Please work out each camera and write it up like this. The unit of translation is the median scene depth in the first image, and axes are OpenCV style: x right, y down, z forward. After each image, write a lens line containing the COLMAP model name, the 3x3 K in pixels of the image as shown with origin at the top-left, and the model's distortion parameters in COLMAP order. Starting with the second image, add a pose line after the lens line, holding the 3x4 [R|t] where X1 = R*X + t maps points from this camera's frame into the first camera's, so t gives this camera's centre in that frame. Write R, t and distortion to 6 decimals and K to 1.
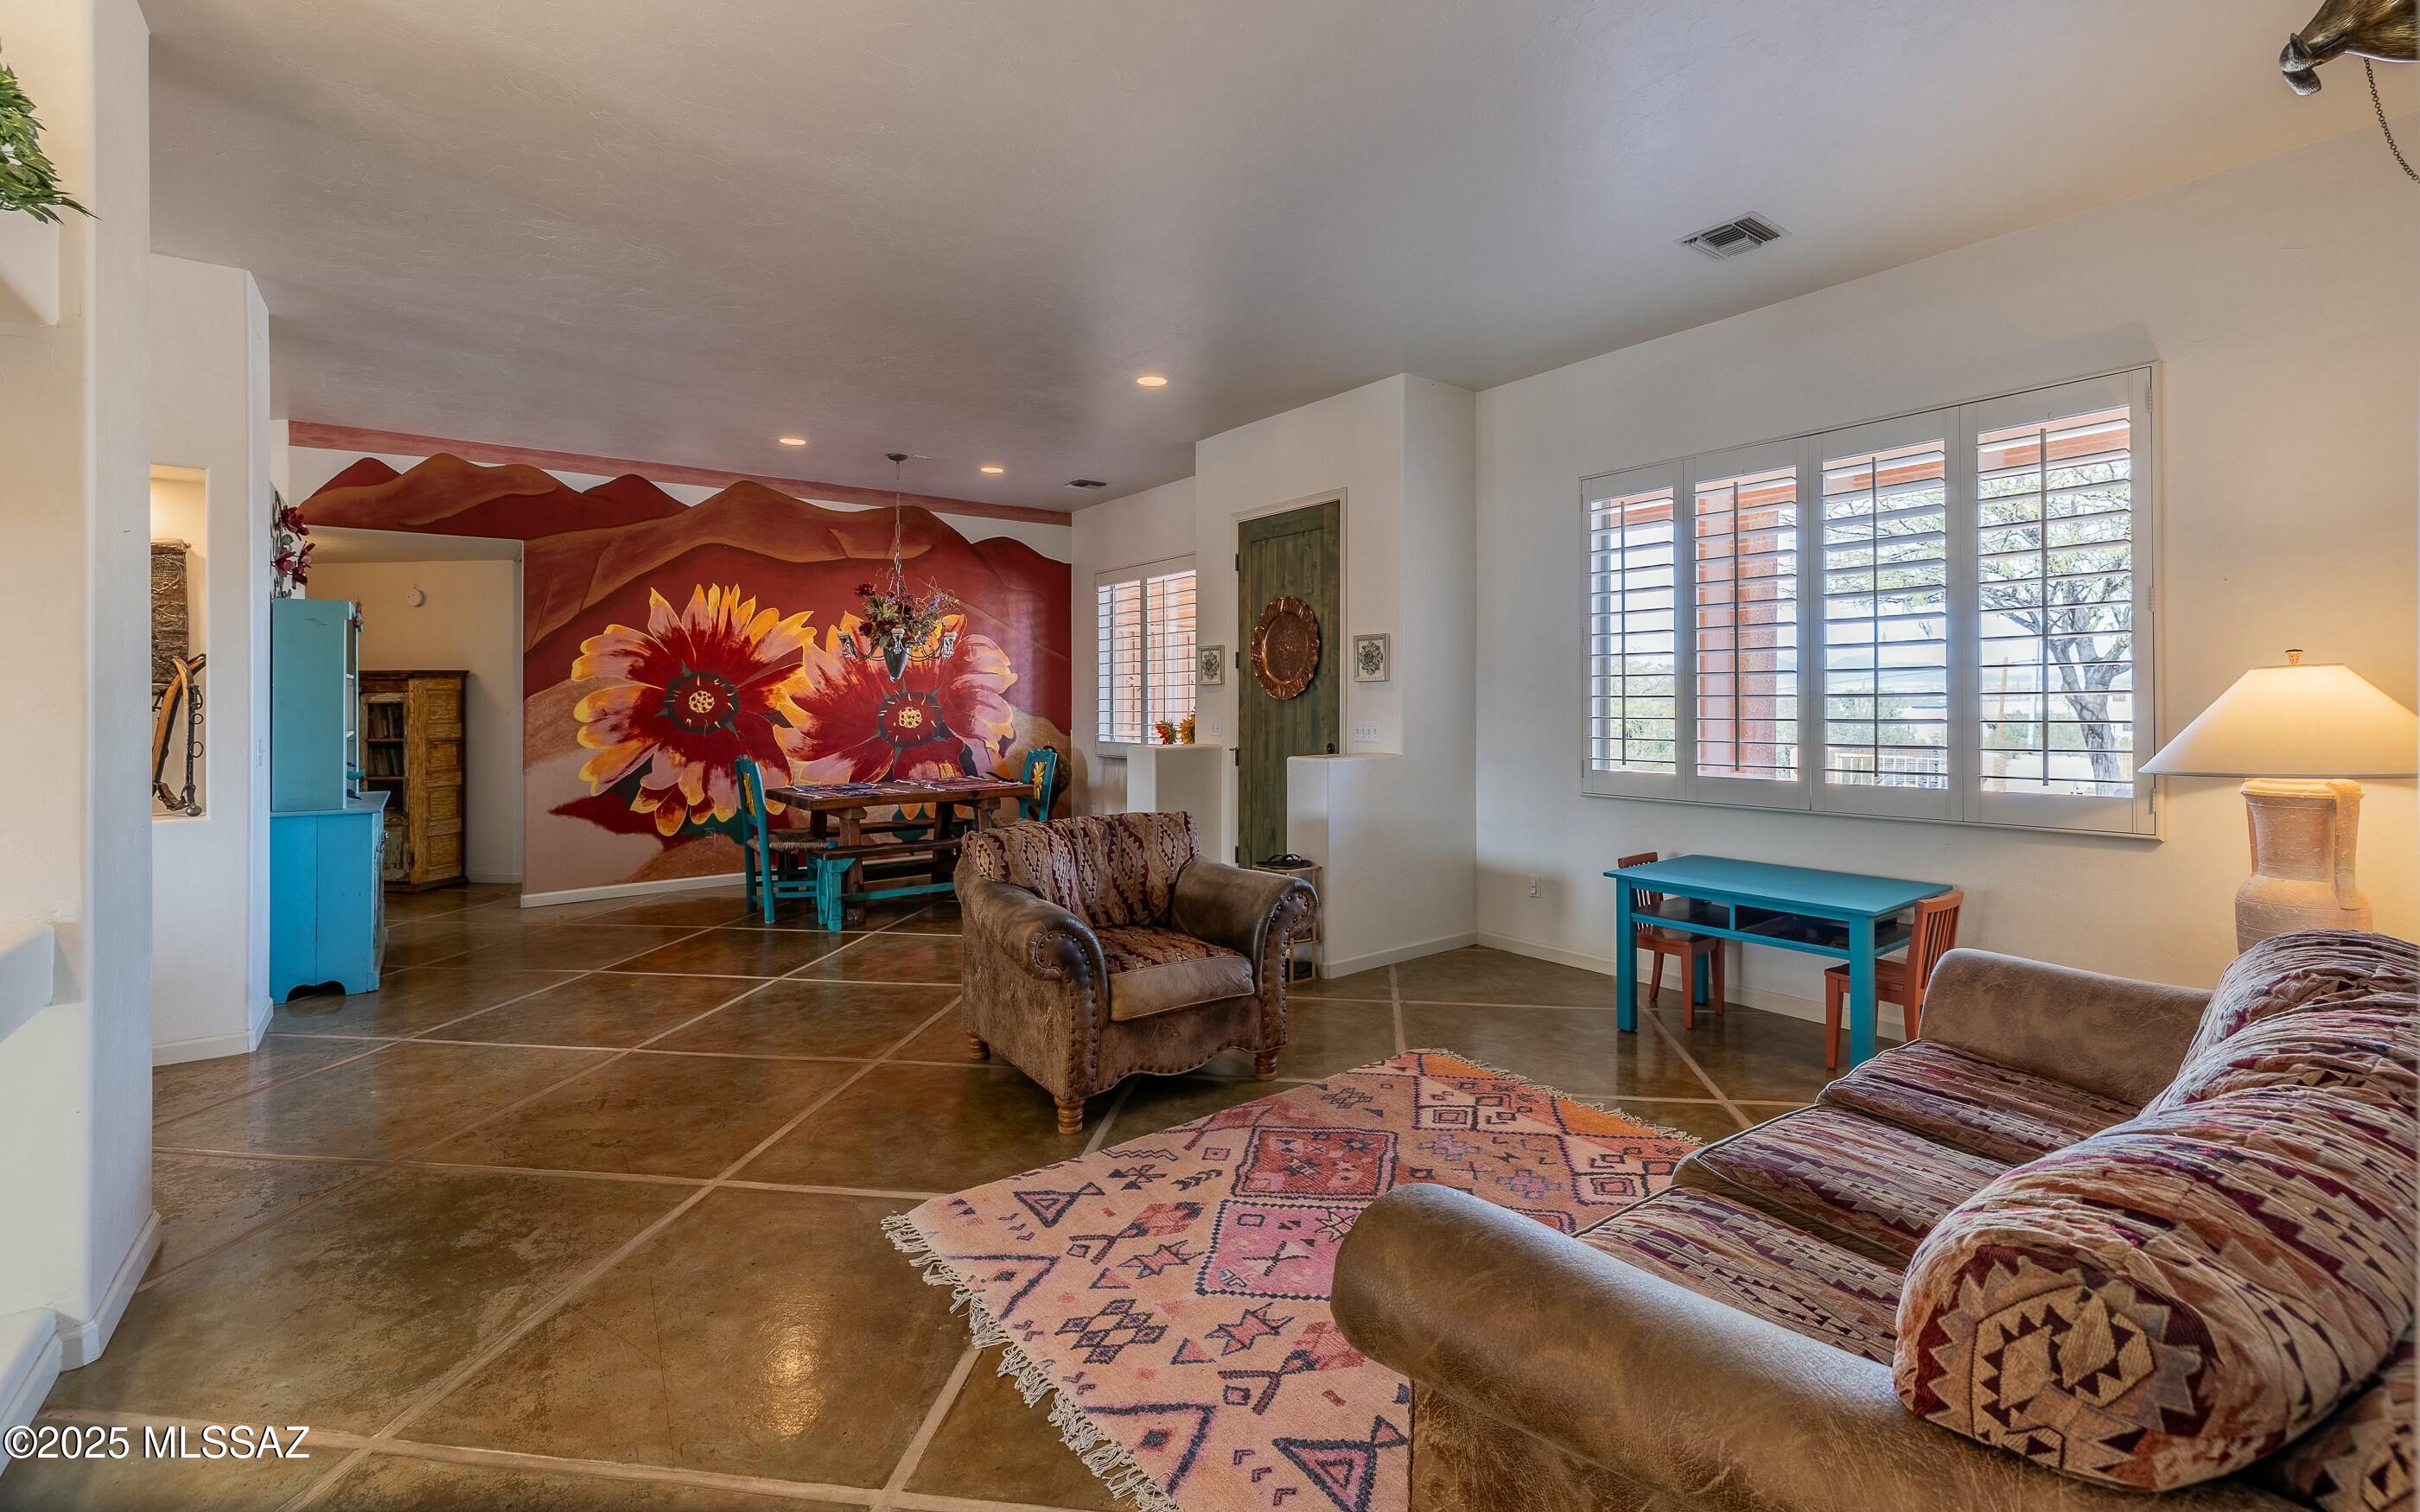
lens RADIAL K [[1028.5, 0, 1226.5], [0, 1028.5, 706.7], [0, 0, 1]] dist [-0.000500, -0.001032]
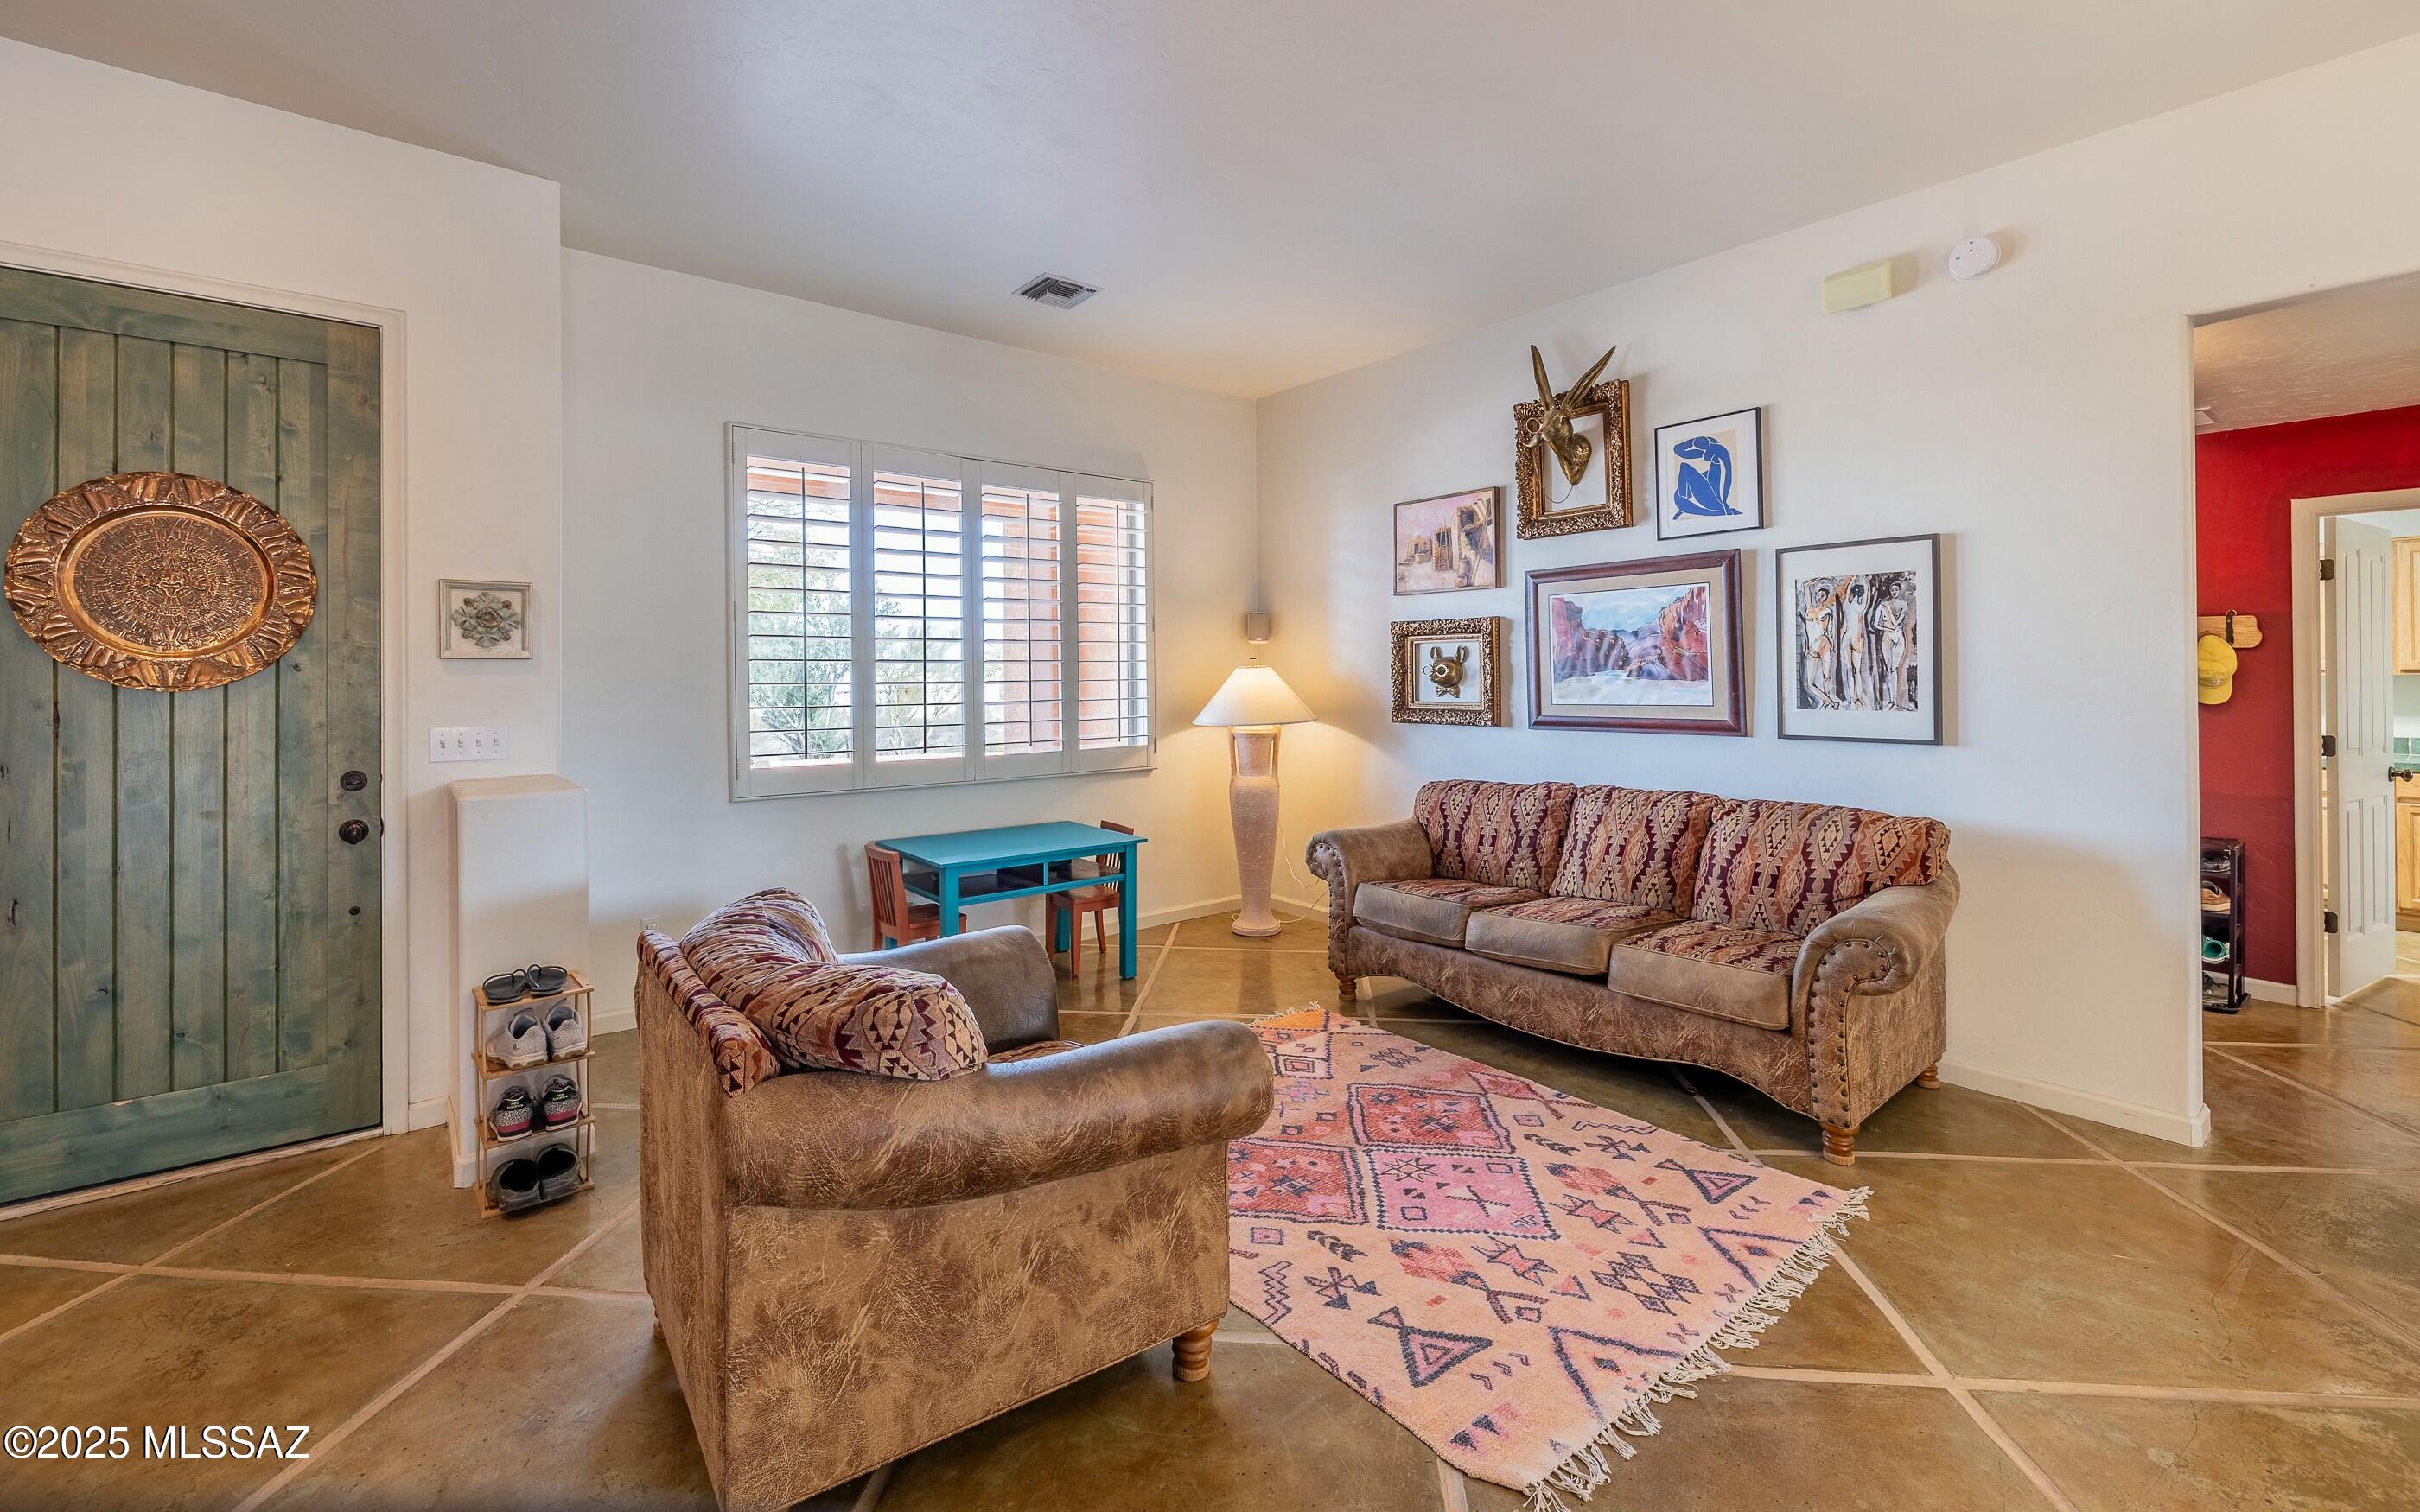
lens RADIAL K [[1028.5, 0, 1215.9], [0, 1028.5, 671.0], [0, 0, 1]] dist [-0.000500, -0.001032]
pose [[-0.035085, 0.016359, 0.999250, -0.905229], [0.016995, 0.999731, -0.015770, -0.002001], [-0.999240, 0.016429, -0.035354, 1.154580]]
